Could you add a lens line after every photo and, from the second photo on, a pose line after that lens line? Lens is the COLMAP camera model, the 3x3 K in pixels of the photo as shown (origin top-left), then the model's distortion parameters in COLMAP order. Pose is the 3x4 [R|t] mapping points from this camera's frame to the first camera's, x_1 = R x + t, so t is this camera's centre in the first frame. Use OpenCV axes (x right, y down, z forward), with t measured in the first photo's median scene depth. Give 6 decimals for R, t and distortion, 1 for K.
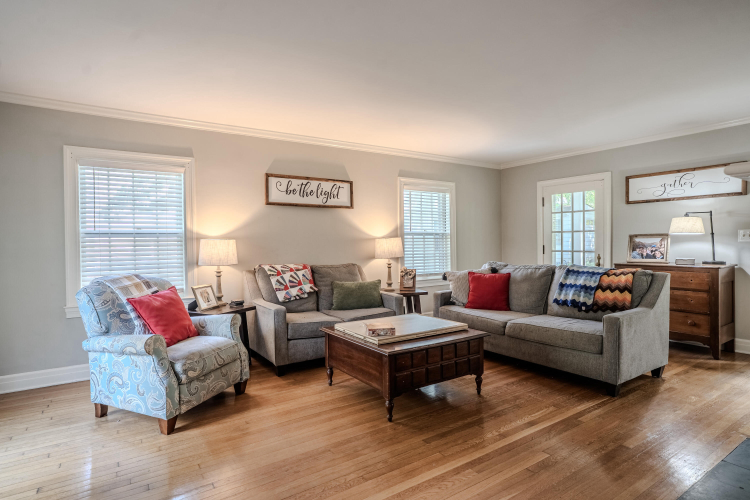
lens RADIAL K [[411.3, 0, 375.0], [0, 411.3, 250.0], [0, 0, 1]] dist [-0.057503, 0.038992]
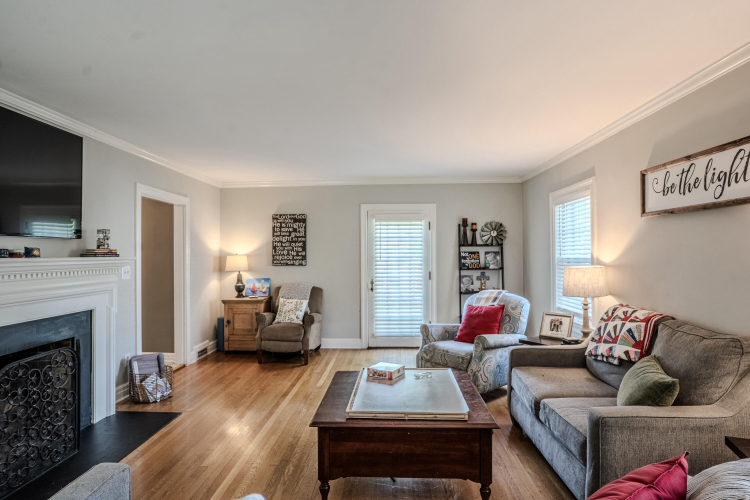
lens RADIAL K [[411.3, 0, 375.0], [0, 411.3, 250.0], [0, 0, 1]] dist [-0.057503, 0.038992]
pose [[-0.598287, 0.007311, -0.801249, 0.508062], [-0.000373, 0.999956, 0.009402, -0.060922], [0.801282, 0.005924, -0.598257, 1.003031]]
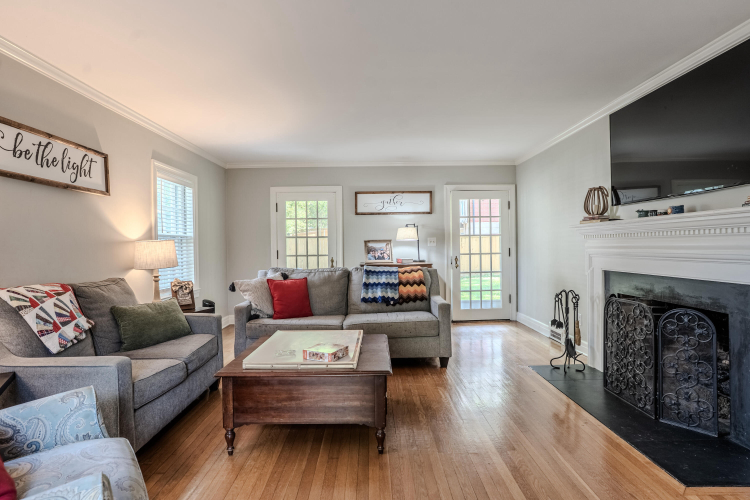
lens RADIAL K [[411.3, 0, 375.0], [0, 411.3, 250.0], [0, 0, 1]] dist [-0.057503, 0.038992]
pose [[0.555463, -0.005168, 0.831526, -0.389155], [0.022305, 0.999713, -0.008686, 0.002261], [-0.831242, 0.023372, 0.555419, 0.307456]]
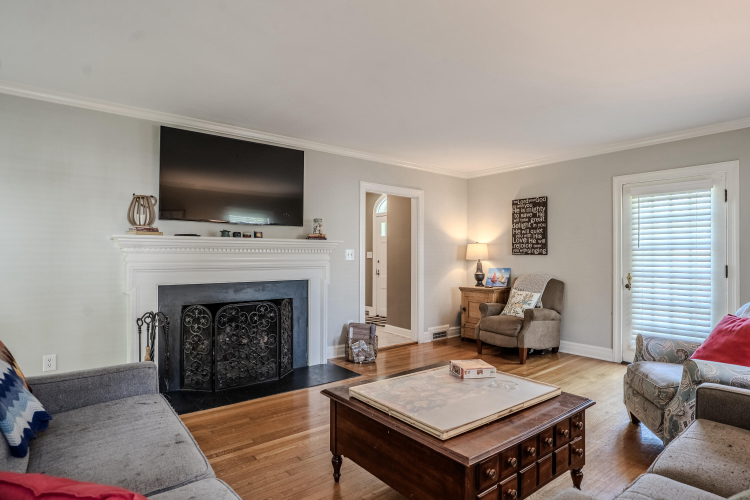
lens RADIAL K [[411.3, 0, 375.0], [0, 411.3, 250.0], [0, 0, 1]] dist [-0.057503, 0.038992]
pose [[-0.996719, 0.007979, -0.080541, 0.163640], [0.007419, 0.999946, 0.007251, -0.024648], [0.080595, 0.006630, -0.996725, 1.139496]]
